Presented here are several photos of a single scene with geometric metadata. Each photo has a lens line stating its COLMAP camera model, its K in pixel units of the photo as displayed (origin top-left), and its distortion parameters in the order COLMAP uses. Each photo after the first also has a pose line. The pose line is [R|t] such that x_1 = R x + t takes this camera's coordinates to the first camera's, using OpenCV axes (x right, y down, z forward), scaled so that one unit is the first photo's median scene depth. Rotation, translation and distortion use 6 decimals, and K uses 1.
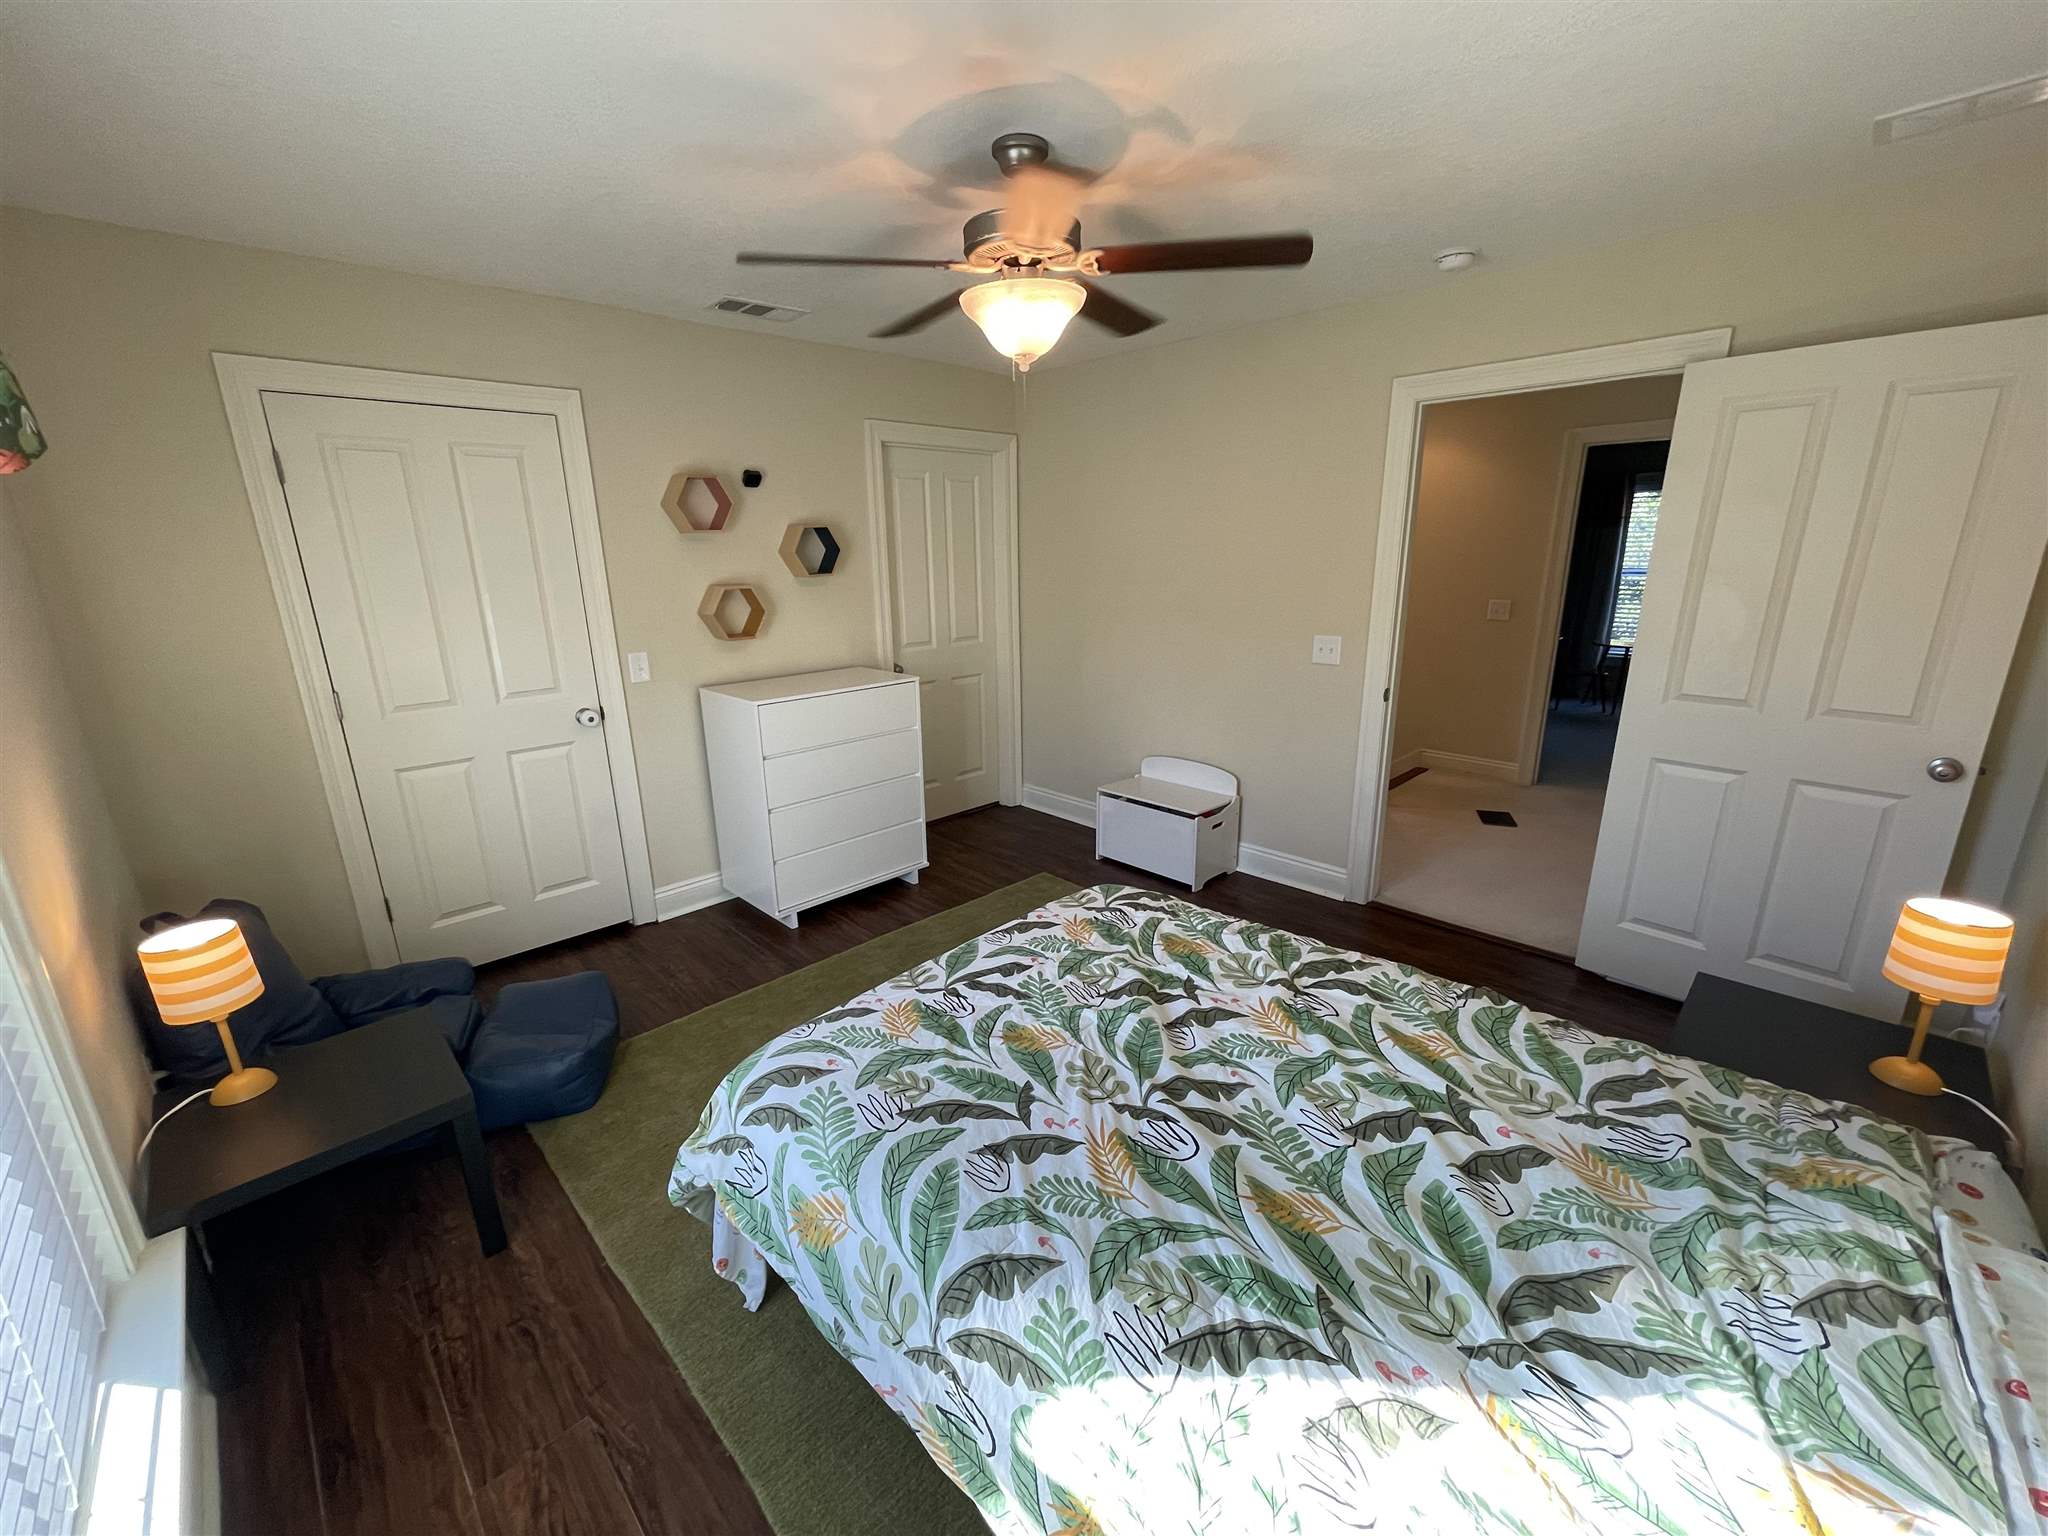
lens RADIAL K [[819.1, 0, 1020.5], [0, 819.1, 769.5], [0, 0, 1]] dist [-0.000905, 0.000166]
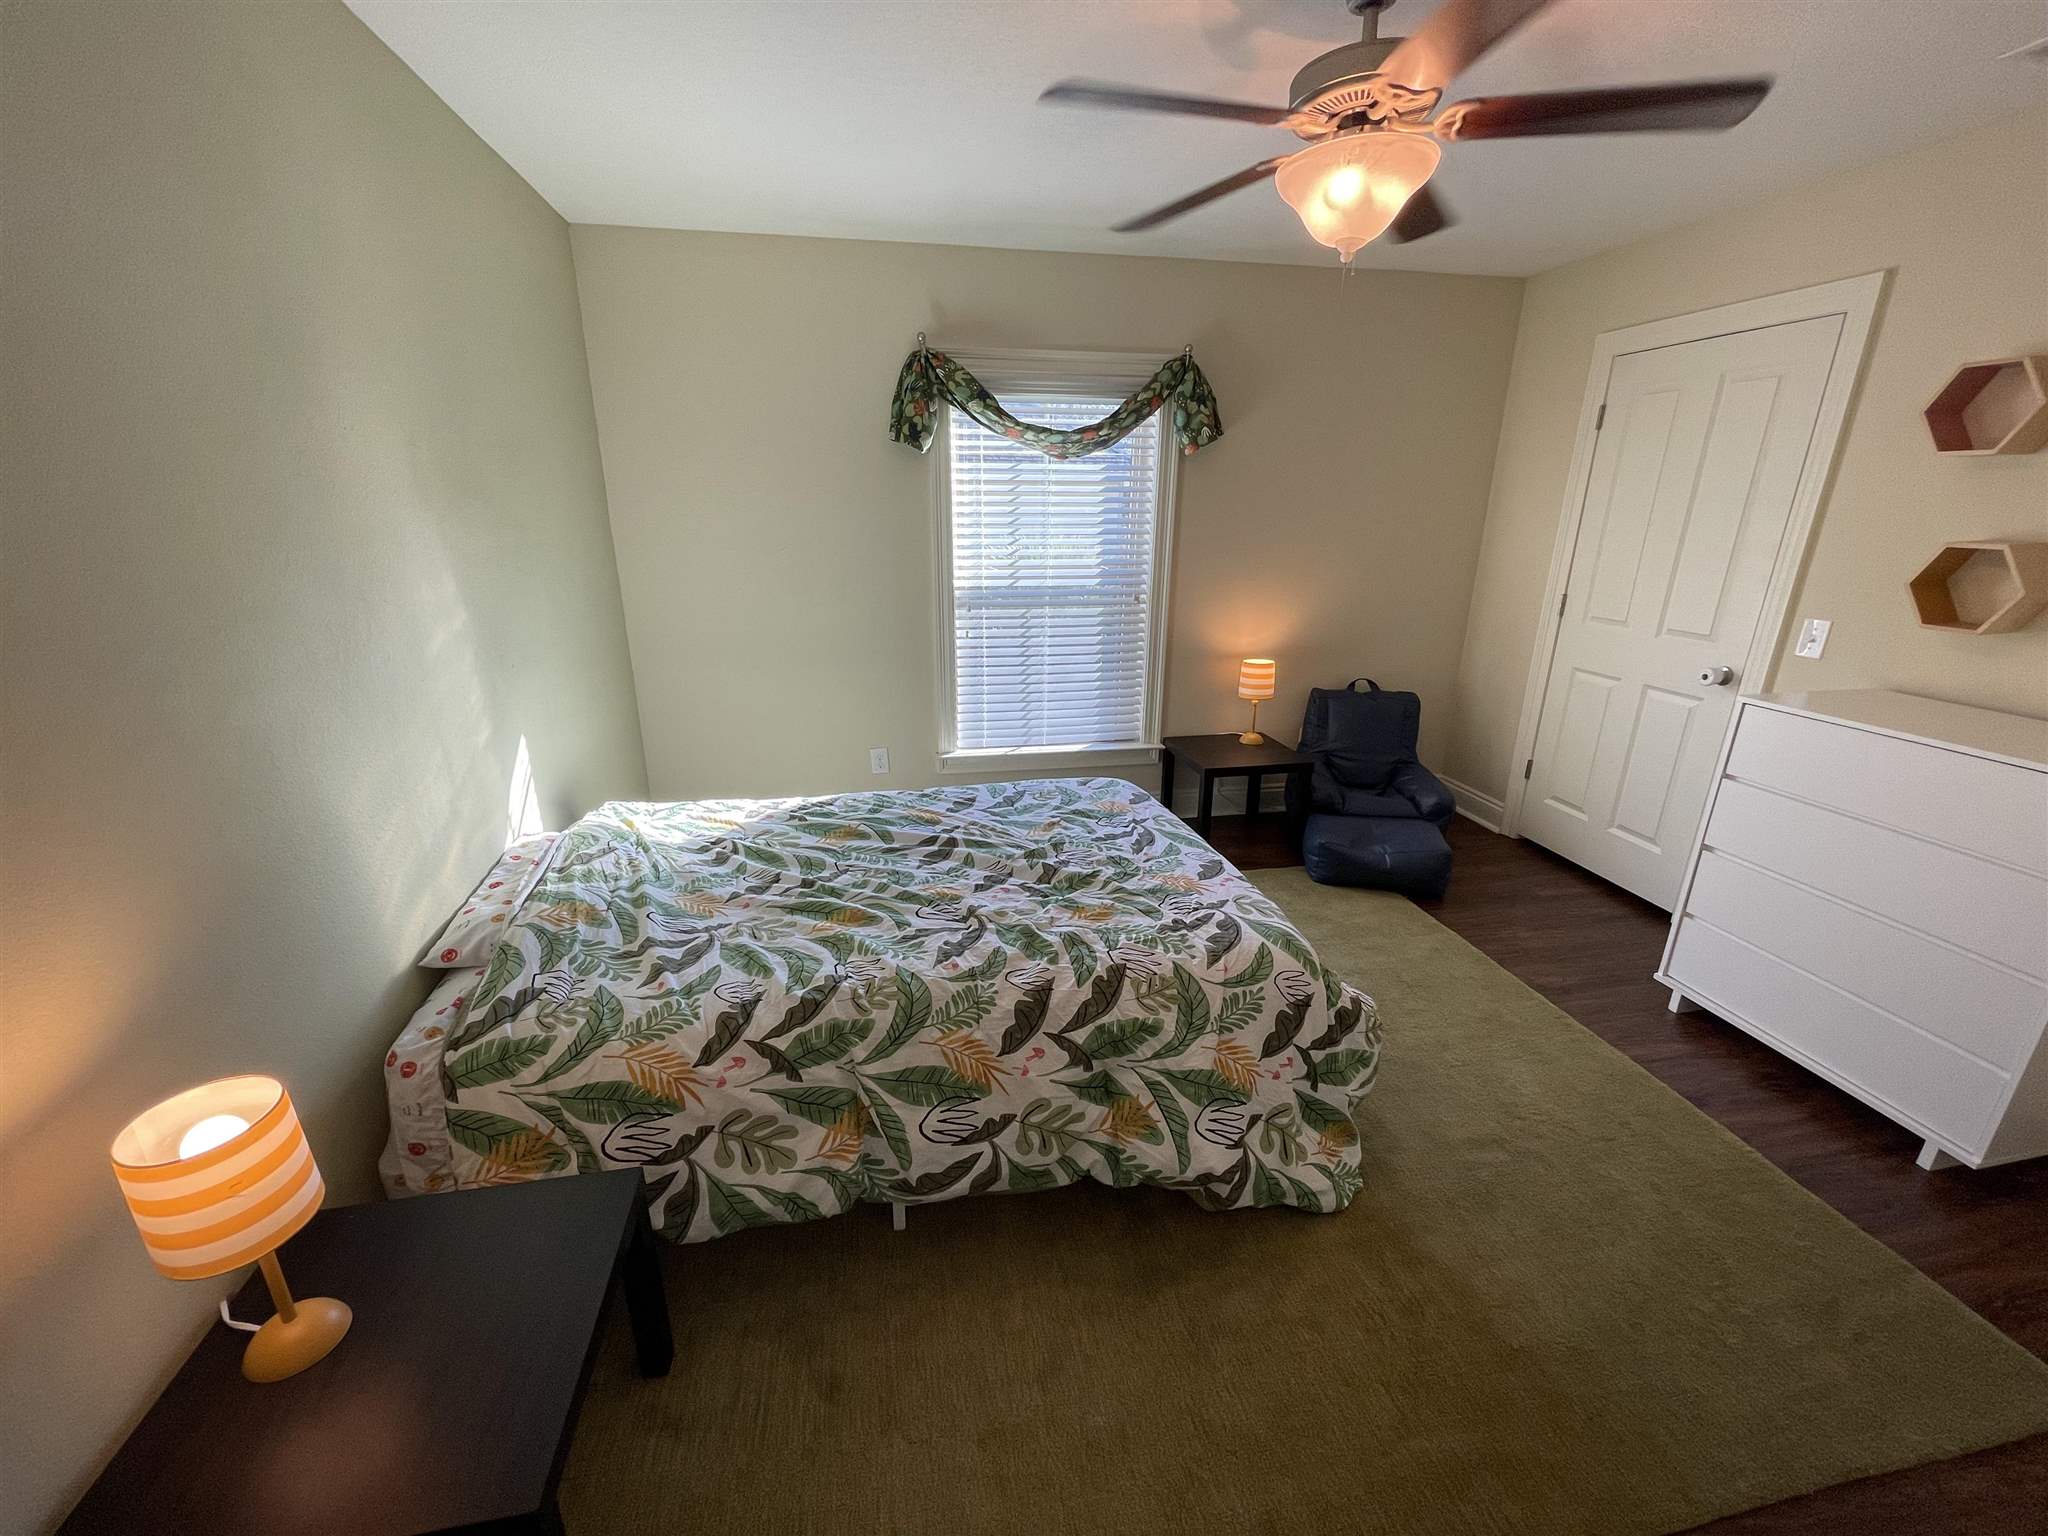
lens RADIAL K [[819.1, 0, 1020.2], [0, 819.1, 768.0], [0, 0, 1]] dist [-0.000905, 0.000166]
pose [[-0.550352, 0.276463, -0.787833, 1.150152], [-0.216283, 0.864174, 0.454340, -0.410893], [0.806433, 0.420442, -0.415805, 1.525955]]
